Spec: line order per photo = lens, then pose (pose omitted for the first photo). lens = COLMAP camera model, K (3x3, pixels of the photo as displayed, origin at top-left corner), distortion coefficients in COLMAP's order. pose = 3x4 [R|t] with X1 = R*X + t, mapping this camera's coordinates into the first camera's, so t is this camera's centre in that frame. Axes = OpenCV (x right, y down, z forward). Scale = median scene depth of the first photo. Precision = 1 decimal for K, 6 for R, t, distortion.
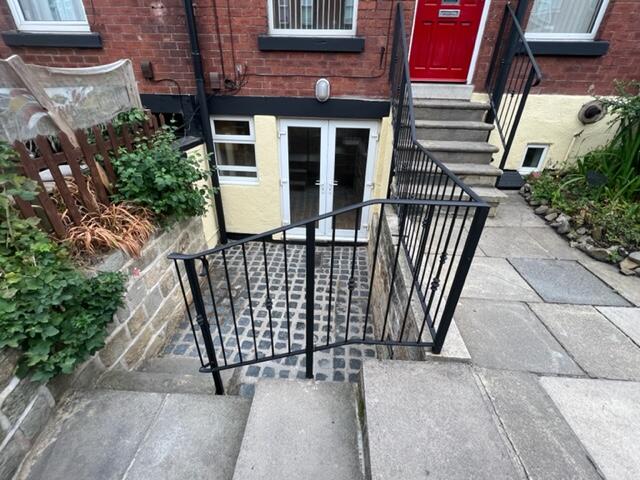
lens RADIAL K [[288.4, 0, 318.2], [0, 288.4, 242.2], [0, 0, 1]] dist [-0.001629, -0.000709]
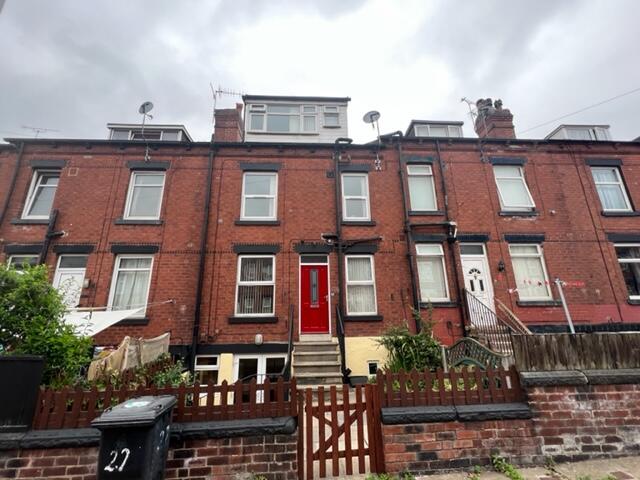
lens RADIAL K [[288.4, 0, 317.1], [0, 288.4, 239.0], [0, 0, 1]] dist [-0.001629, -0.000709]
pose [[0.988809, 0.008909, 0.148923, 0.113690], [0.098658, 0.709743, -0.697518, 0.417399], [-0.111911, 0.704405, 0.700921, -0.948490]]
